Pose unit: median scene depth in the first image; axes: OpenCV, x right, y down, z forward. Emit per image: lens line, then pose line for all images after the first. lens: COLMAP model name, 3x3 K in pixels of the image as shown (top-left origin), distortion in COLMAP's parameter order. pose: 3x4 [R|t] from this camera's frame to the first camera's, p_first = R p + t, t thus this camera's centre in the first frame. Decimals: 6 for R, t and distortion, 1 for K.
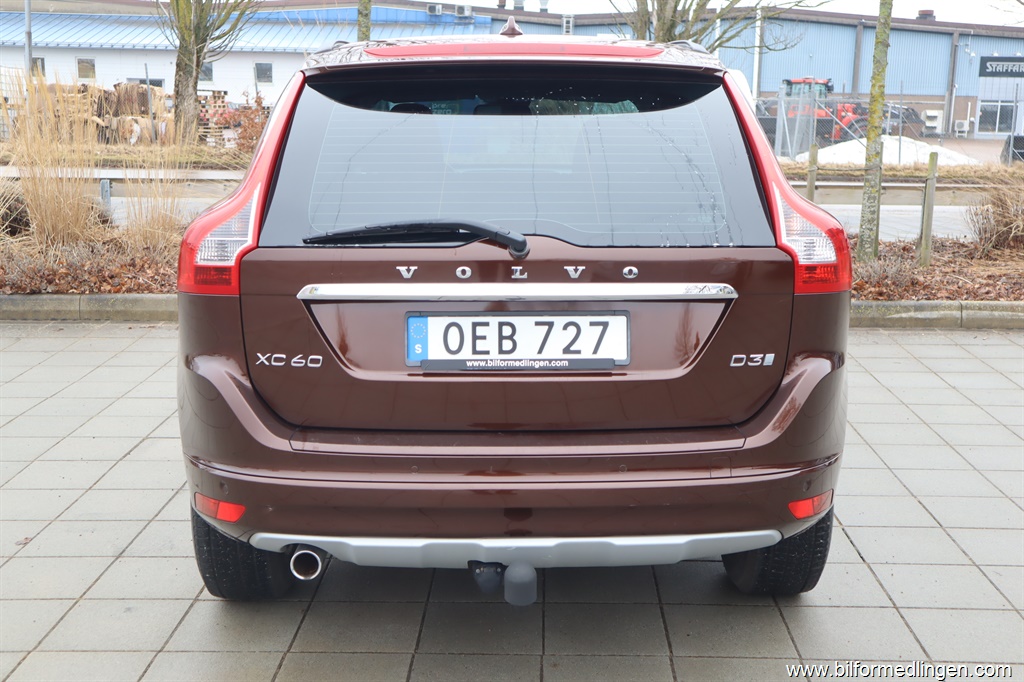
lens RADIAL K [[1285.1, 0, 512.0], [0, 1285.1, 341.0], [0, 0, 1]] dist [-0.009530, 0.029983]
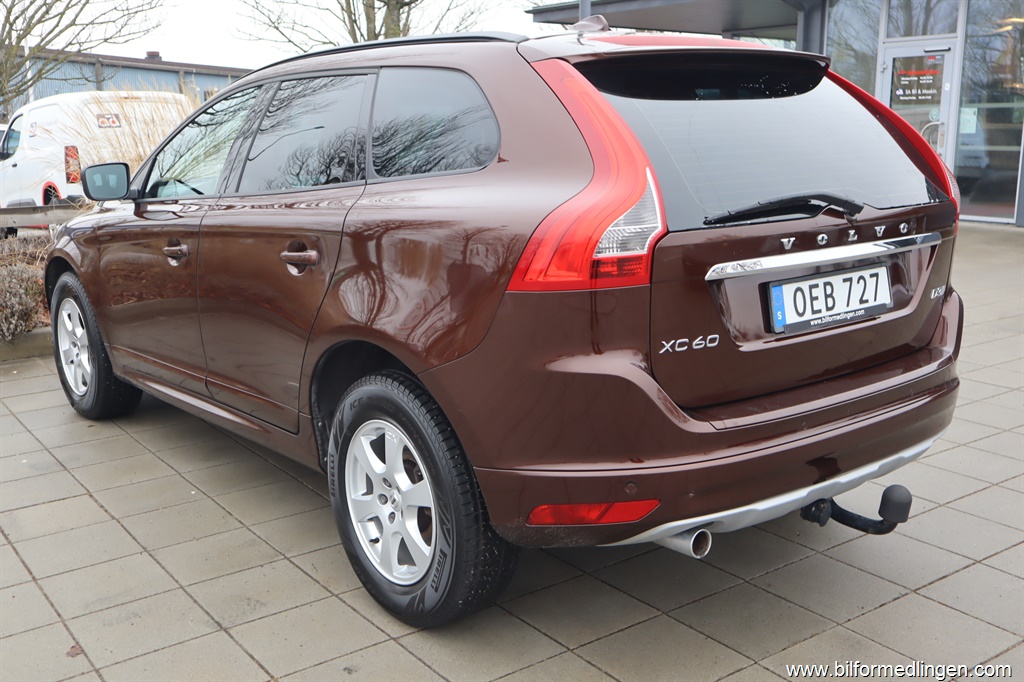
lens RADIAL K [[1081.3, 0, 512.0], [0, 1081.3, 341.0], [0, 0, 1]] dist [0.008540, 0.010923]
pose [[0.788453, -0.138664, 0.599262, -0.791453], [0.134934, 0.989519, 0.051433, -0.049351], [-0.600113, 0.040309, 0.798899, 0.413546]]
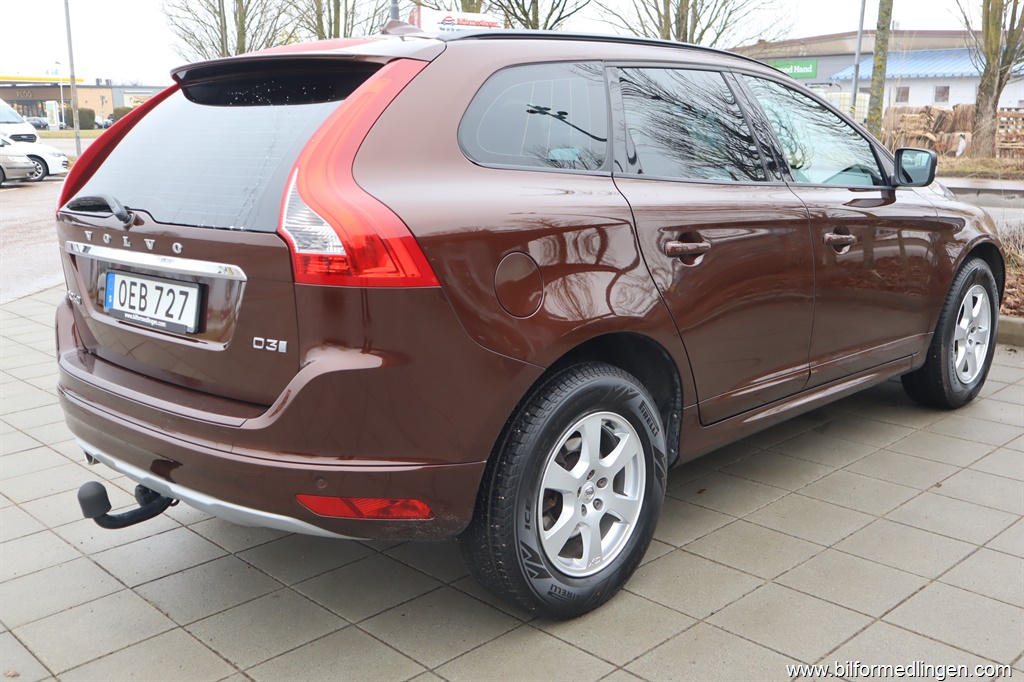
lens RADIAL K [[1022.0, 0, 512.0], [0, 1022.0, 341.0], [0, 0, 1]] dist [0.004031, 0.012777]
pose [[0.701447, 0.130201, -0.700728, 0.894996], [-0.113532, 0.991030, 0.070493, -0.067191], [0.703621, 0.030108, 0.709938, 0.572345]]
